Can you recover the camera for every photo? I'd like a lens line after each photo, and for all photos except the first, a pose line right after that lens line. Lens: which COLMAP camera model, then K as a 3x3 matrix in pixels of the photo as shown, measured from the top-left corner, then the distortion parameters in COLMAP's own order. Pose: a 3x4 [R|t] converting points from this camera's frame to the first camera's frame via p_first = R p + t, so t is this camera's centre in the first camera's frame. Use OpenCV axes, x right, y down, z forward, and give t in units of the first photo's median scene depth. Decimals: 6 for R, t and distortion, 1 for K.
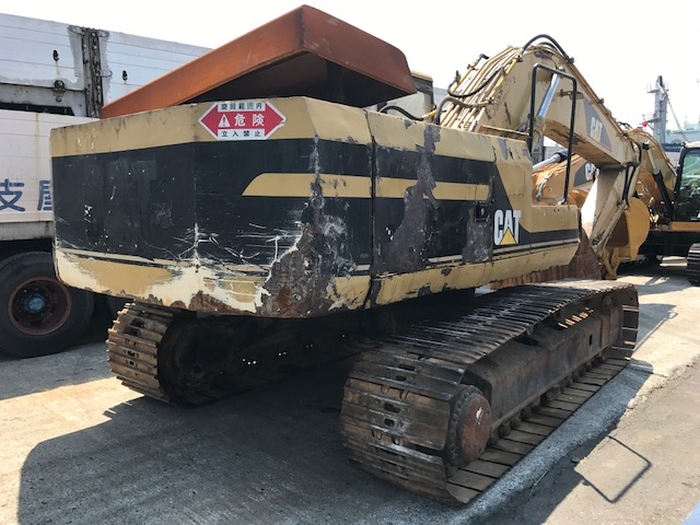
lens RADIAL K [[573.4, 0, 348.8], [0, 573.4, 260.2], [0, 0, 1]] dist [0.024824, -0.032622]
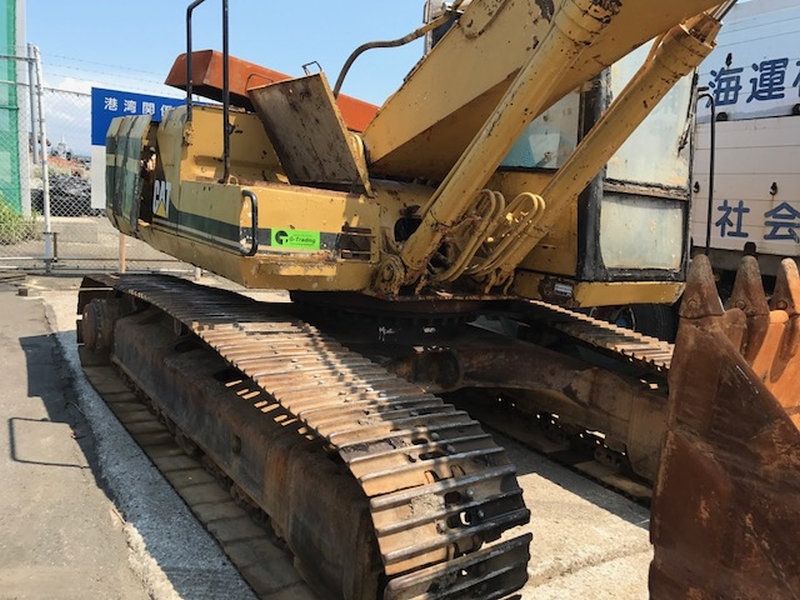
lens RADIAL K [[655.3, 0, 399.0], [0, 655.3, 299.3], [0, 0, 1]] dist [0.024824, -0.032622]
pose [[-0.263418, 0.121921, -0.956946, 1.158877], [-0.189782, 0.966046, 0.175322, -0.151131], [0.945830, 0.227794, -0.231335, 1.544243]]
